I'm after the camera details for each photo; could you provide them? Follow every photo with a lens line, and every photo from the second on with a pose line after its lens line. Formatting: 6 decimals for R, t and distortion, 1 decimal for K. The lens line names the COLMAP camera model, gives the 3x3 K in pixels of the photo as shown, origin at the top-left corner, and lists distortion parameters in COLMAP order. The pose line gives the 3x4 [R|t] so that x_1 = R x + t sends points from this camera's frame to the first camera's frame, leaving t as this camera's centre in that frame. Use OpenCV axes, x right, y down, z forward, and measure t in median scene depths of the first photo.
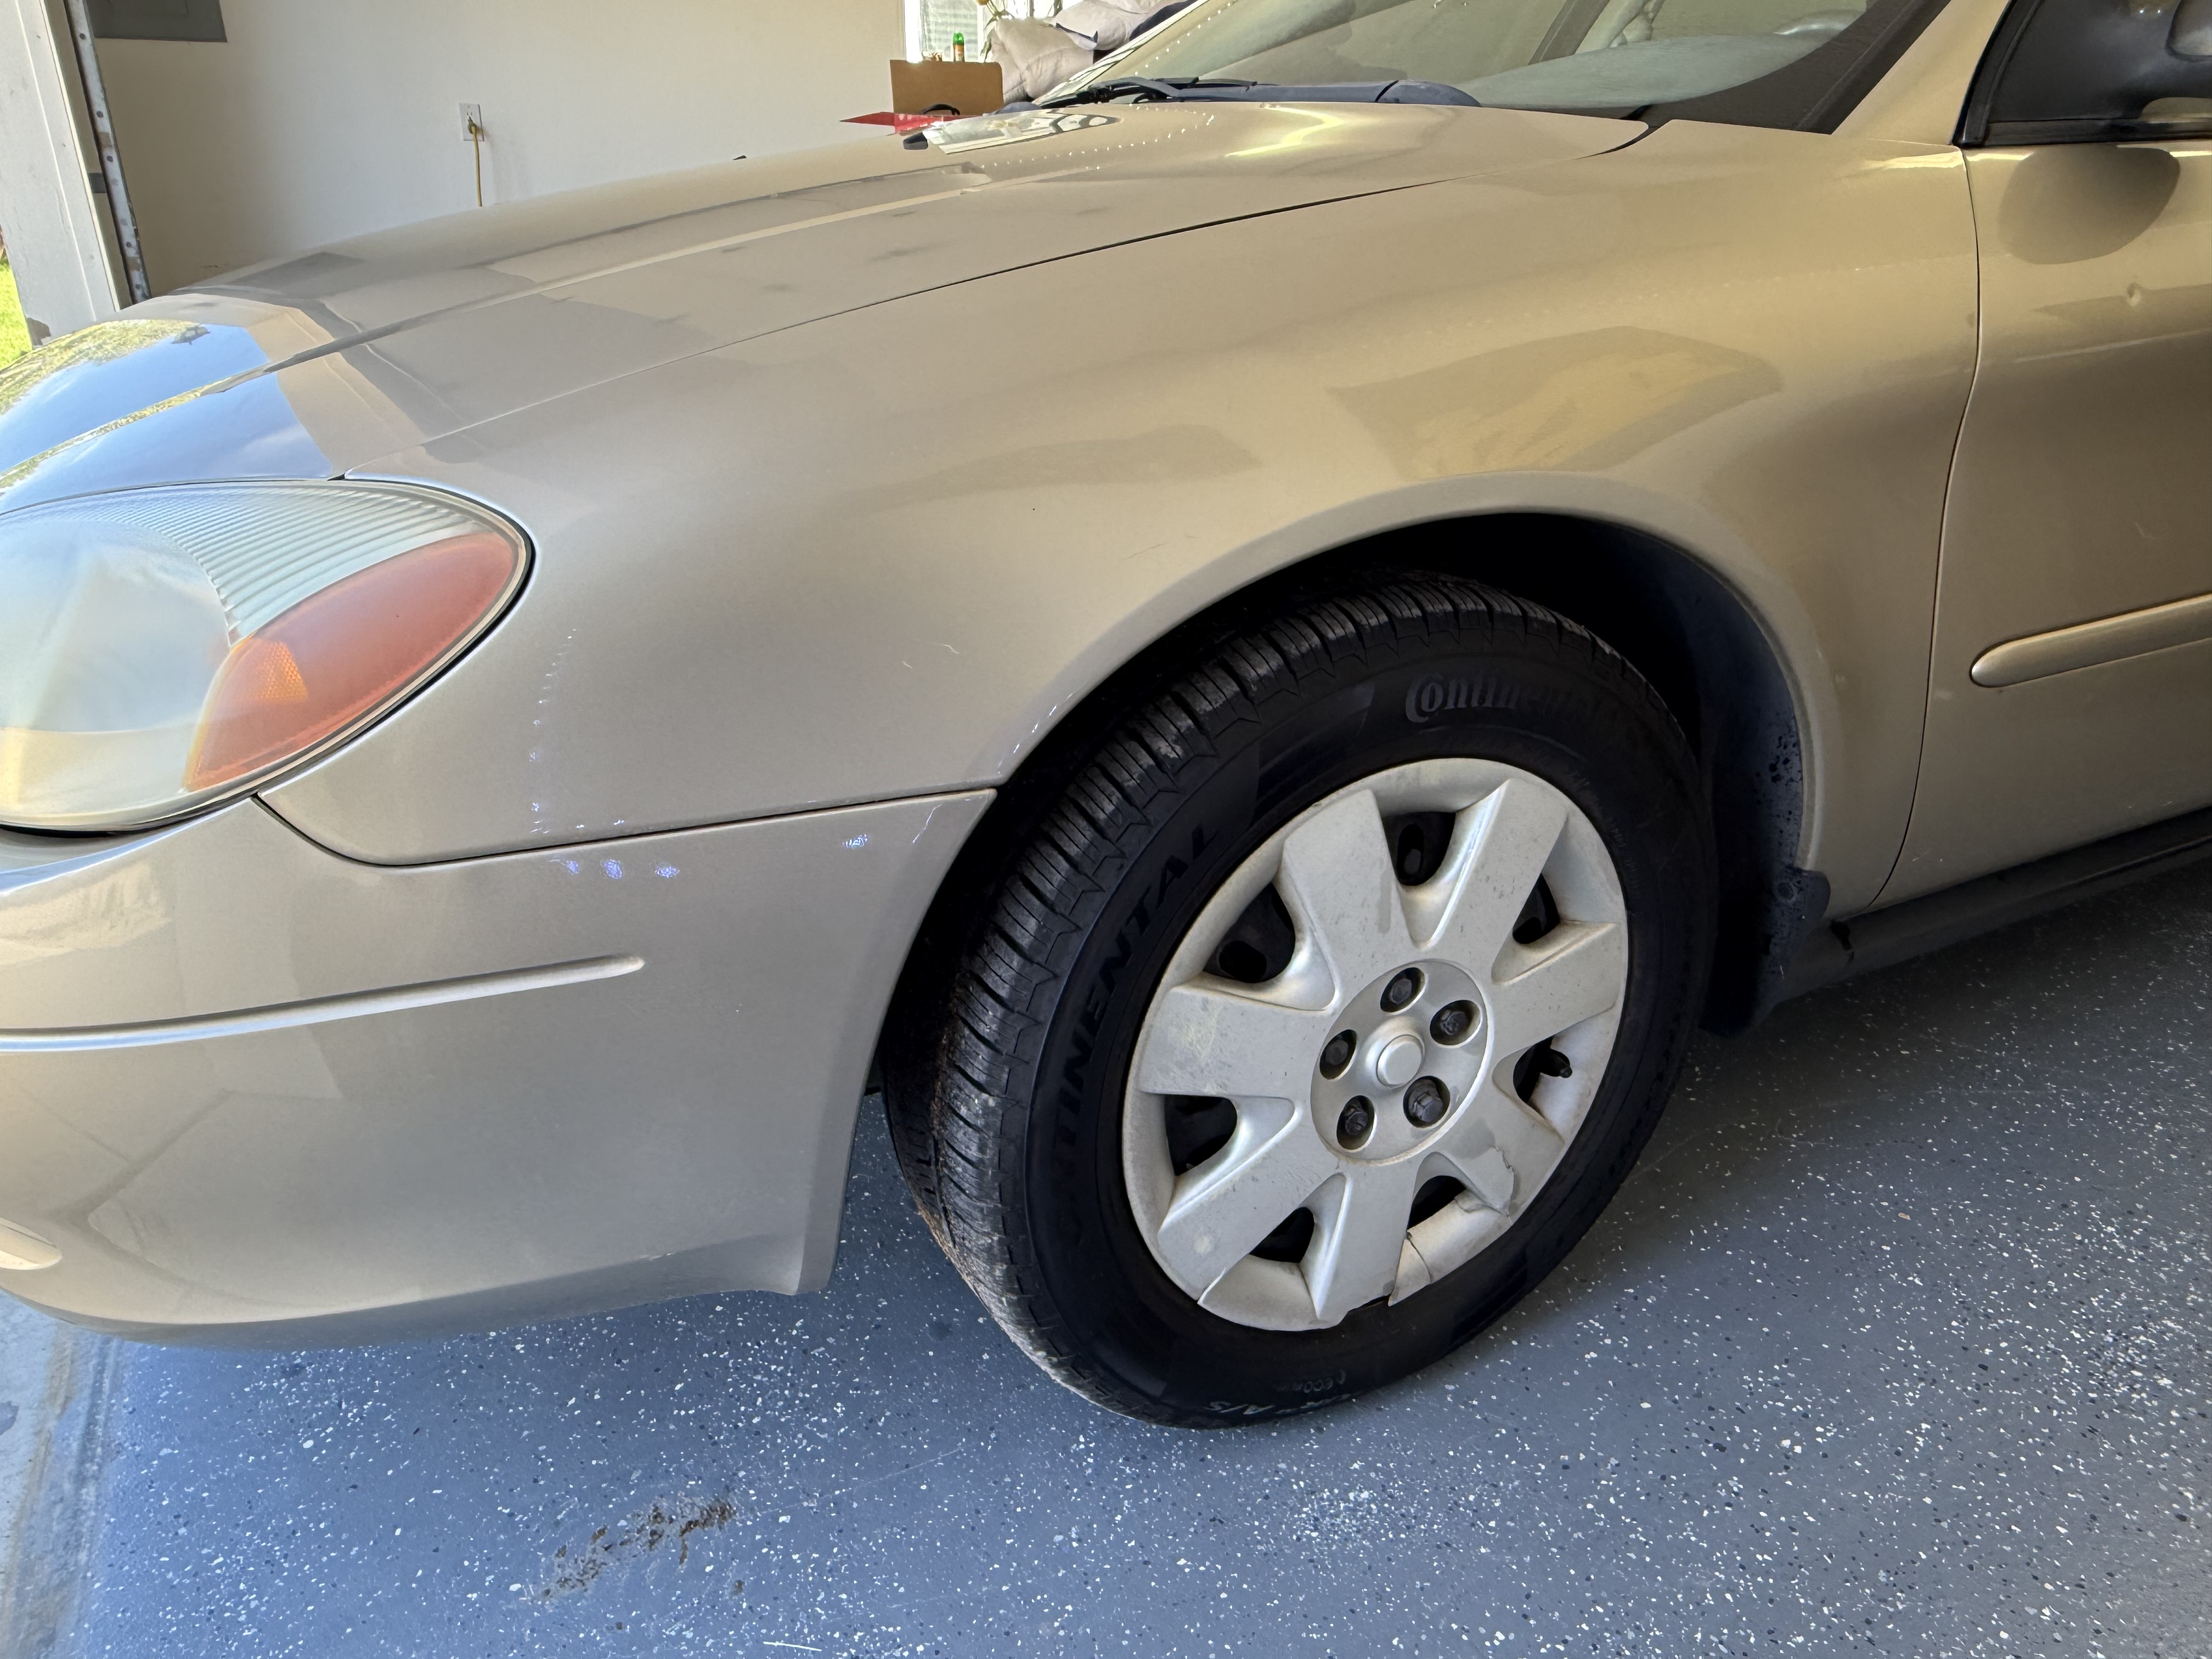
lens RADIAL K [[1502.3, 0, 1099.0], [0, 1502.3, 831.8], [0, 0, 1]] dist [0.009740, -0.006136]
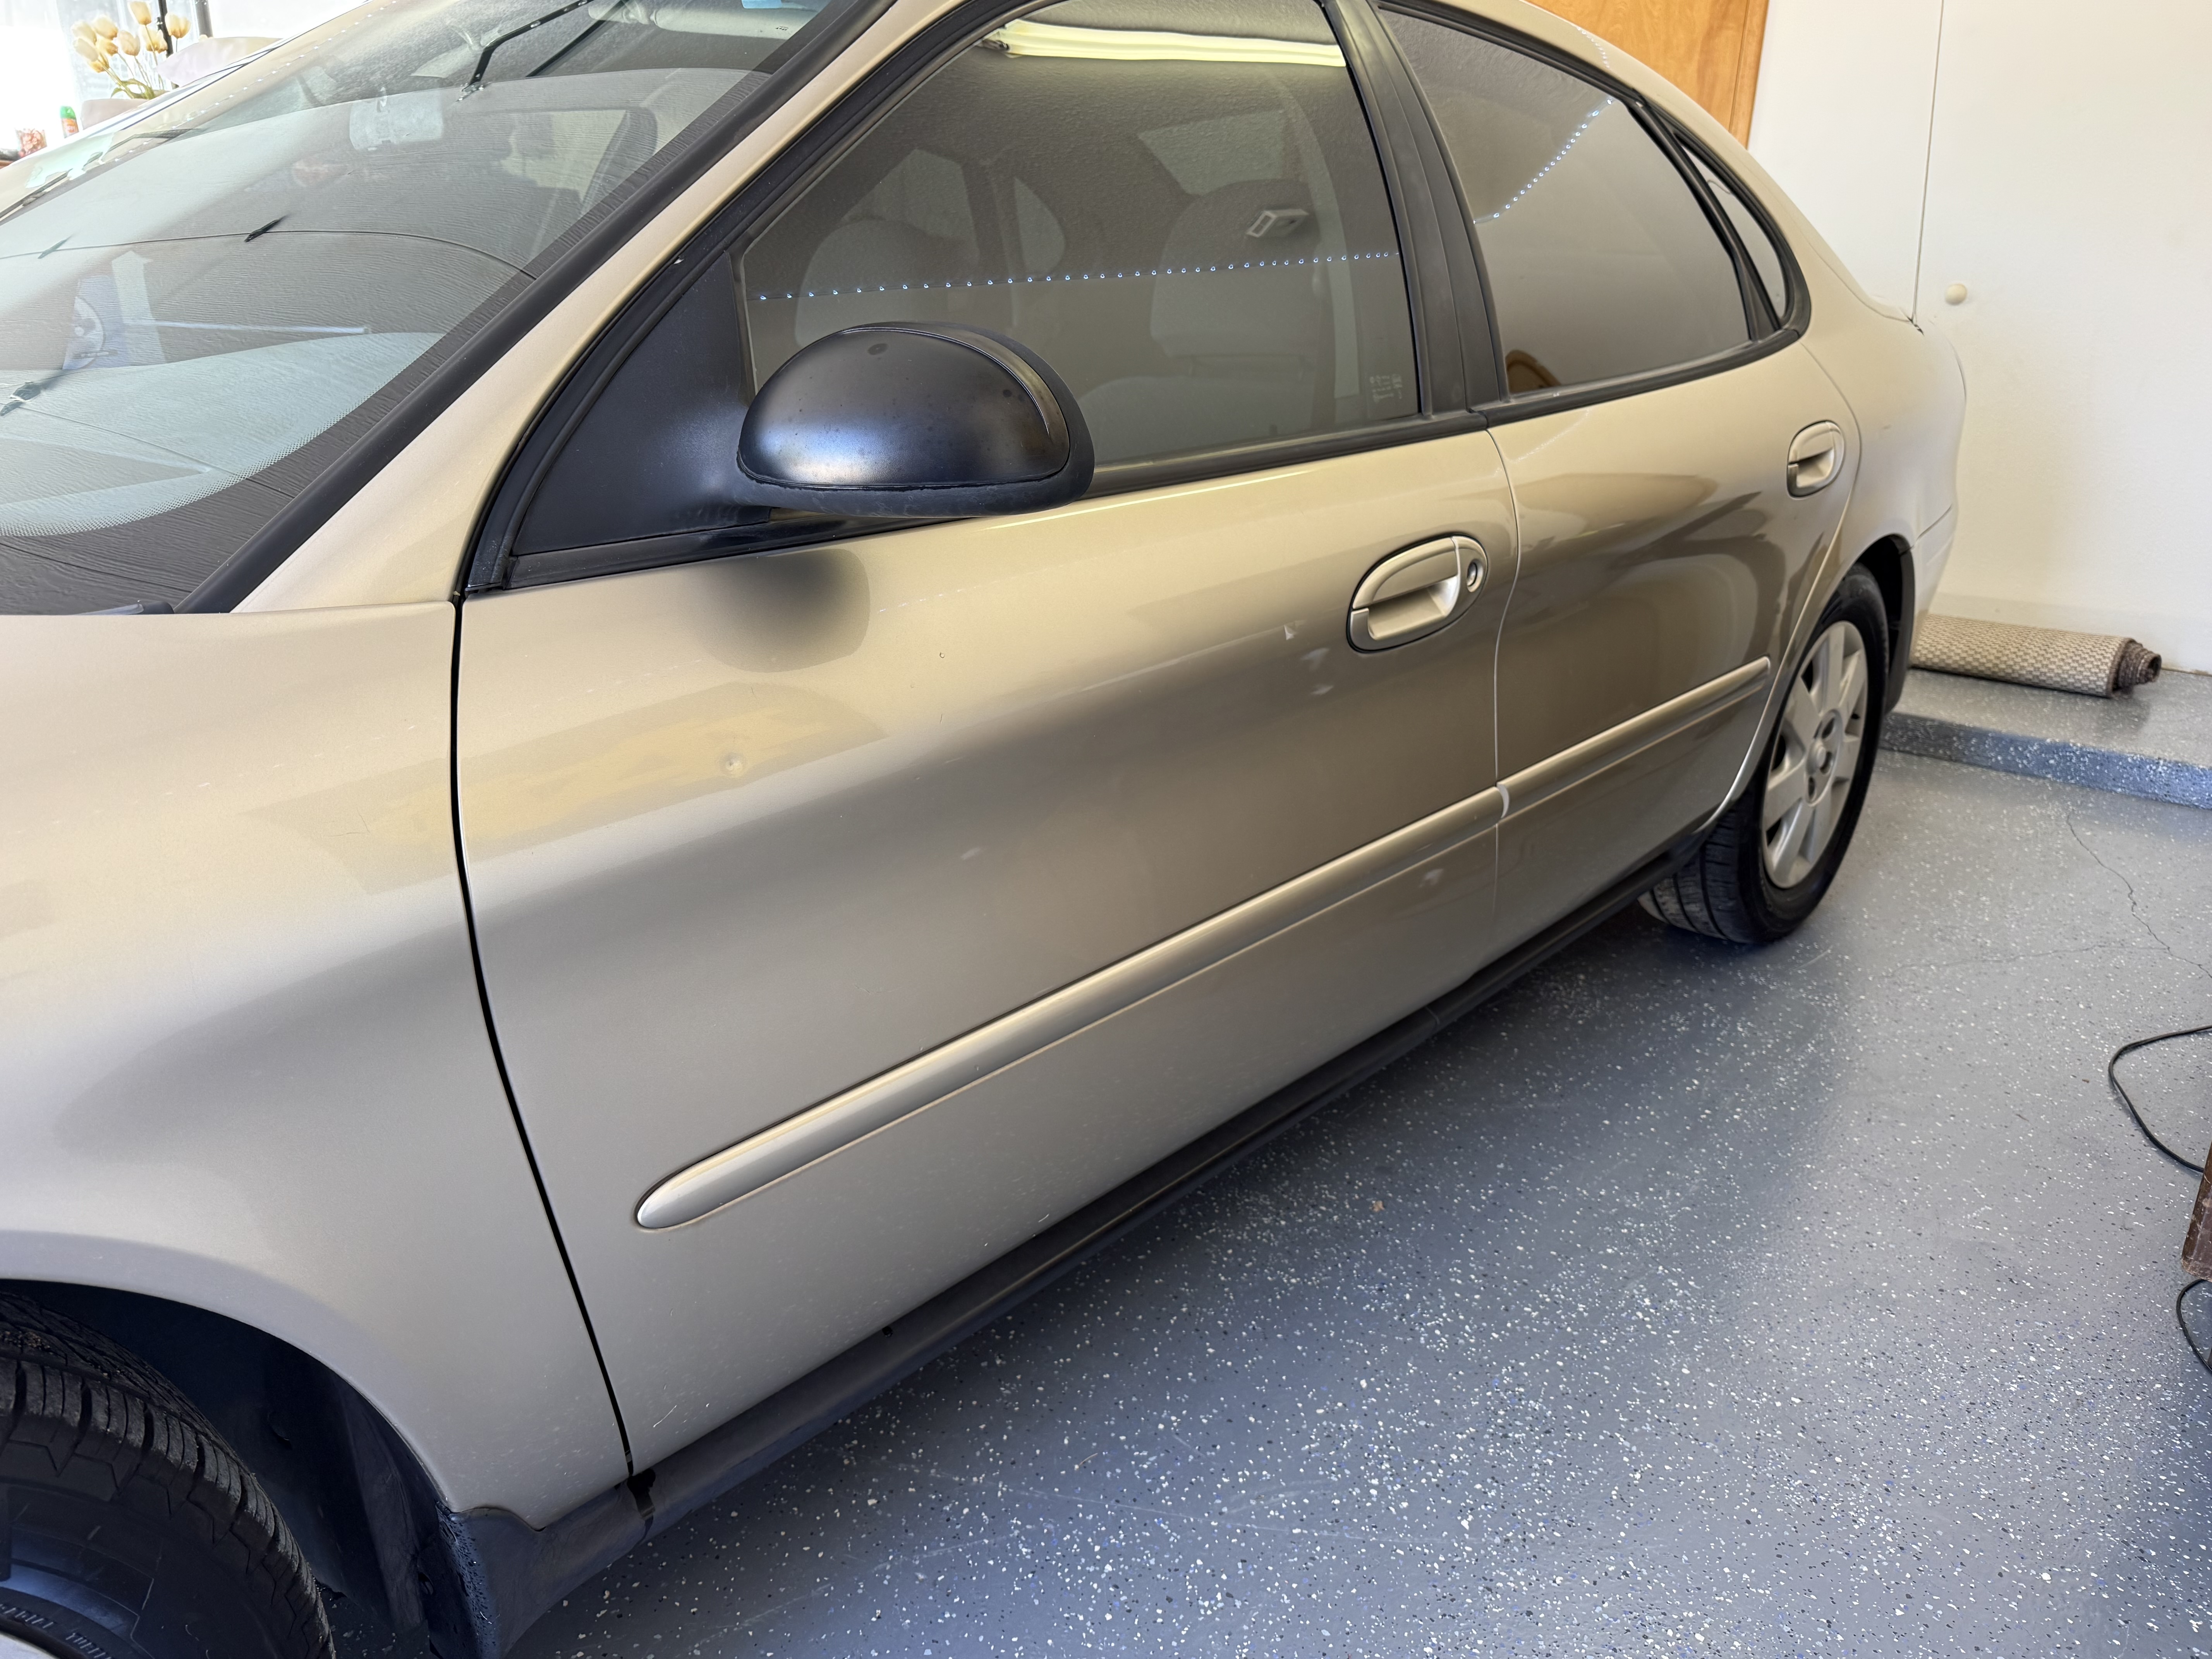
lens RADIAL K [[1598.8, 0, 1111.6], [0, 1598.8, 829.5], [0, 0, 1]] dist [0.045647, -0.072119]
pose [[0.941905, -0.113044, 0.316285, 0.500969], [0.125027, 0.991994, -0.017783, -0.230600], [-0.311743, 0.056294, 0.948497, 0.101691]]
